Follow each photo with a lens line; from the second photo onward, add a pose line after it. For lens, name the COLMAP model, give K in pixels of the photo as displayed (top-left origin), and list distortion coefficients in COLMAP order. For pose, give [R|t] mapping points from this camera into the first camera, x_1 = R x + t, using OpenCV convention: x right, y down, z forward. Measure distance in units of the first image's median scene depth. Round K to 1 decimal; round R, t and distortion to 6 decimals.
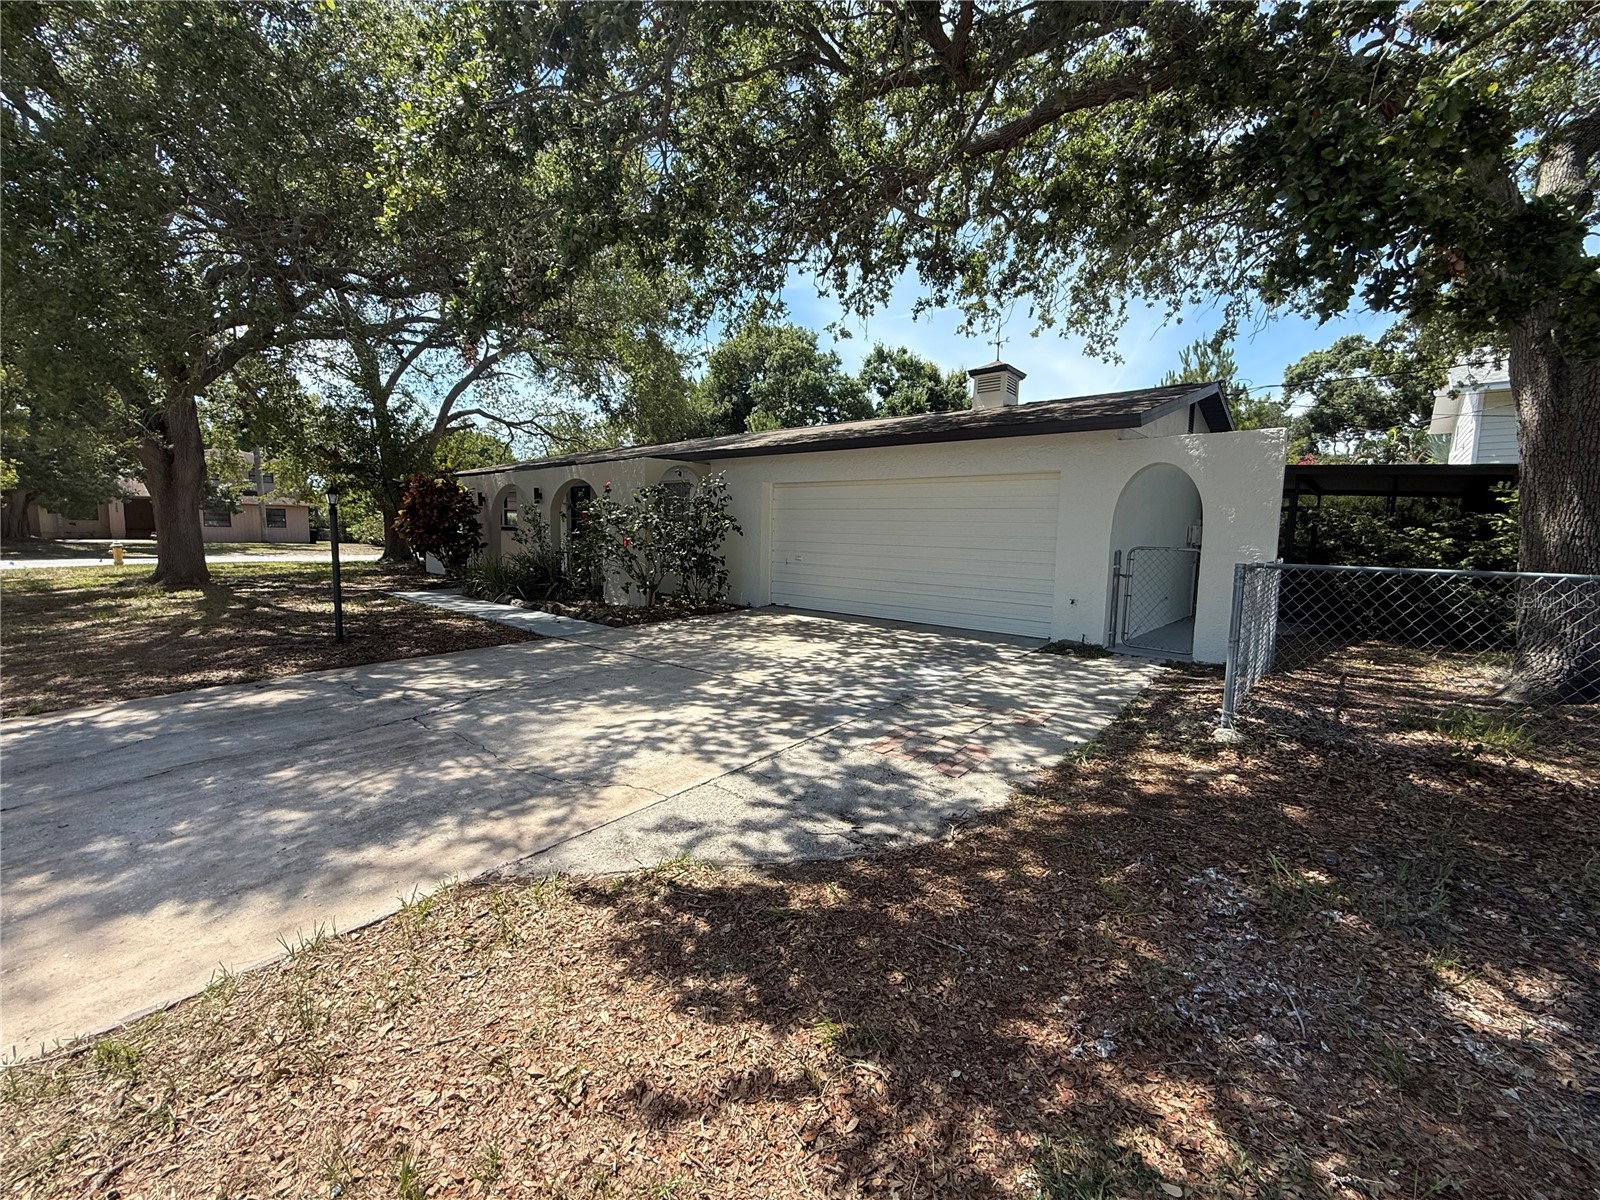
lens RADIAL K [[641.6, 0, 794.8], [0, 641.6, 602.2], [0, 0, 1]] dist [0.000202, 0.000463]
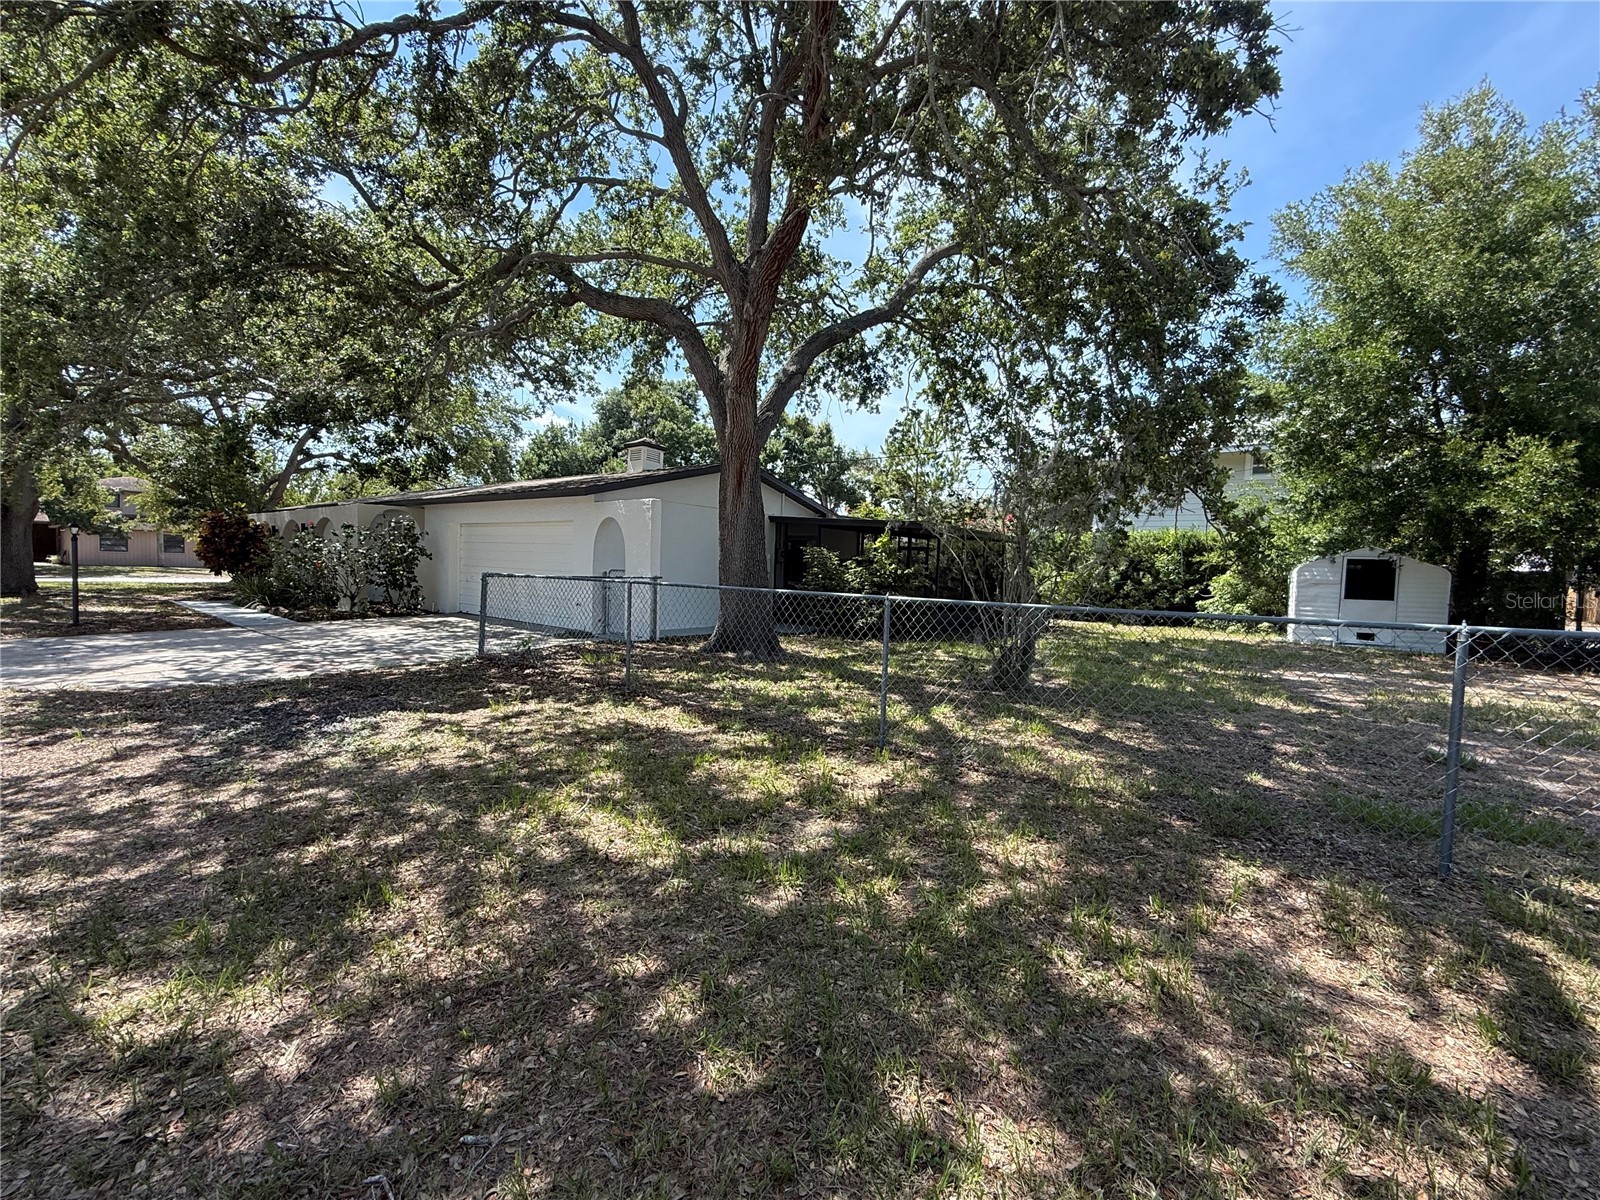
lens RADIAL K [[641.6, 0, 794.8], [0, 641.6, 602.2], [0, 0, 1]] dist [0.000202, 0.000463]
pose [[0.998188, 0.010889, 0.059176, 0.293397], [-0.007840, 0.998641, -0.051519, 0.024735], [-0.059657, 0.050962, 0.996917, -0.206407]]
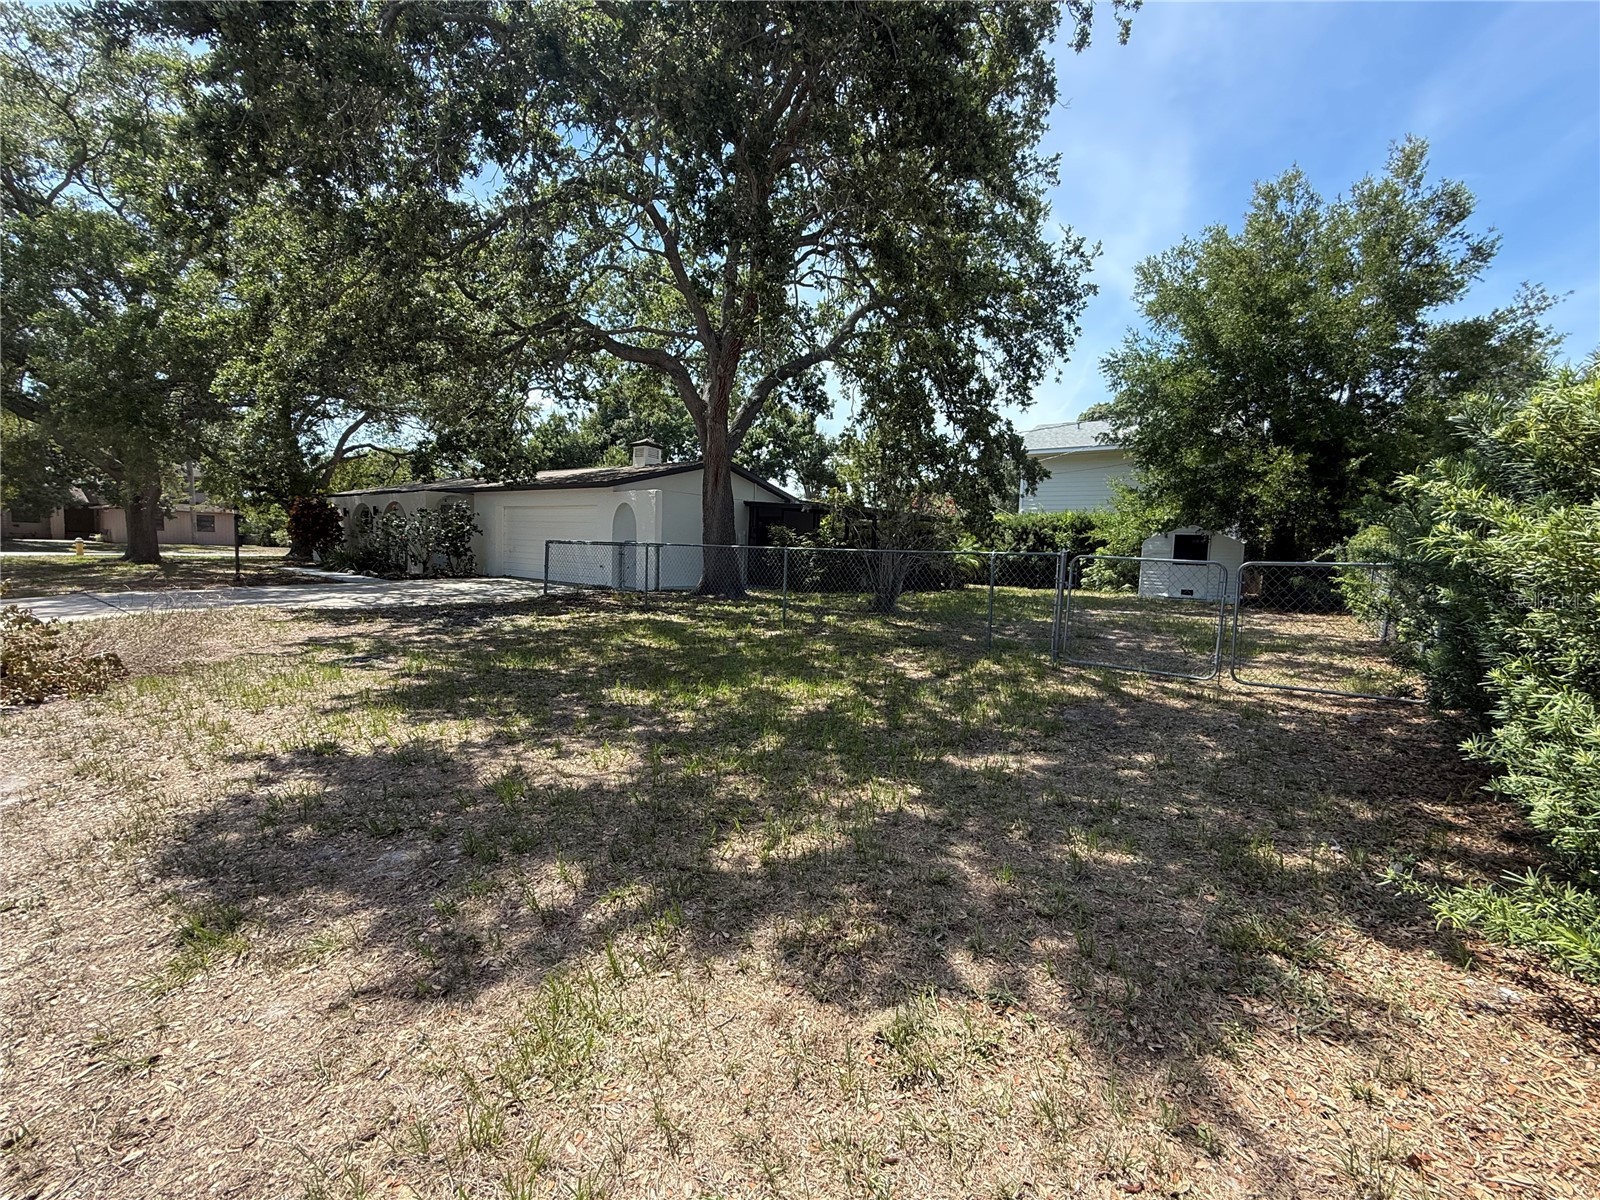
lens RADIAL K [[636.3, 0, 799.3], [0, 636.3, 596.4], [0, 0, 1]] dist [-0.000040, 0.000054]
pose [[0.996868, 0.008760, 0.078595, 0.313375], [-0.006356, 0.999506, -0.030782, 0.054939], [-0.078826, 0.030186, 0.996431, -0.400301]]
